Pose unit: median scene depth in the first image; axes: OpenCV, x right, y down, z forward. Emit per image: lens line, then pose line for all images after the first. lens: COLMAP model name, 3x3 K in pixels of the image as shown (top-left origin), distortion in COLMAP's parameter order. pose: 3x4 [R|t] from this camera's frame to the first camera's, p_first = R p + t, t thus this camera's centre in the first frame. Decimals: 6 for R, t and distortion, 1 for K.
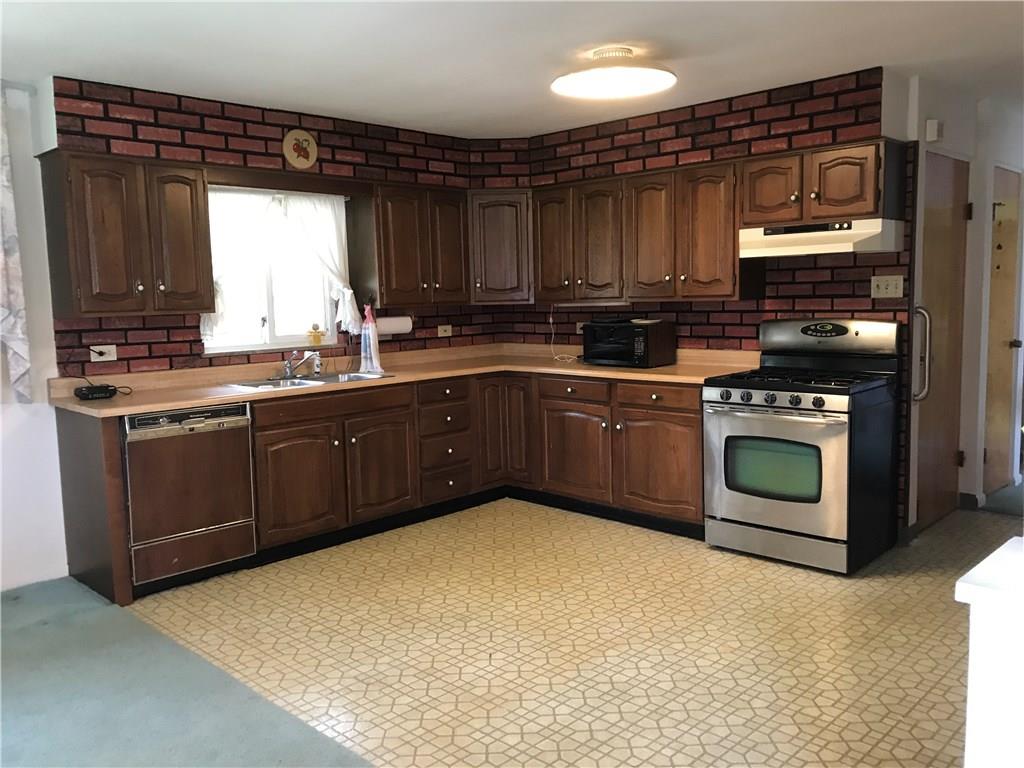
lens RADIAL K [[848.8, 0, 511.6], [0, 848.8, 373.1], [0, 0, 1]] dist [0.084615, -0.009011]
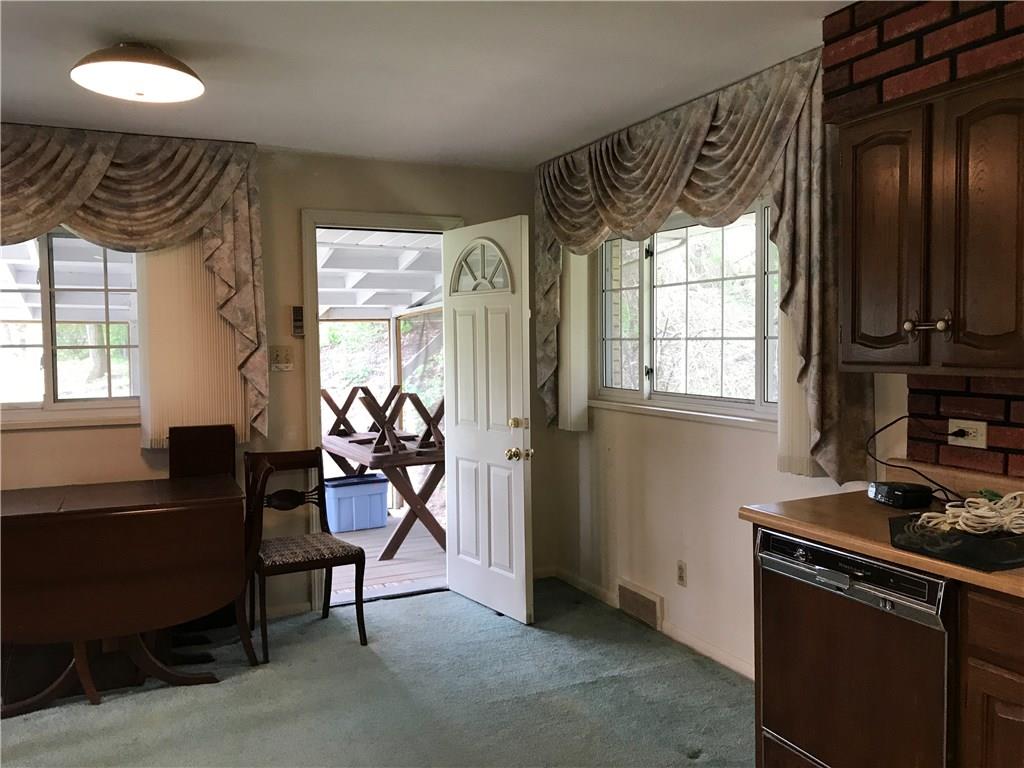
lens RADIAL K [[848.8, 0, 511.6], [0, 848.8, 373.1], [0, 0, 1]] dist [0.084615, -0.009011]
pose [[-0.328978, 0.067713, -0.941907, 0.189965], [-0.071640, 0.992762, 0.096391, -0.100213], [0.941616, 0.099189, -0.321746, 0.904808]]
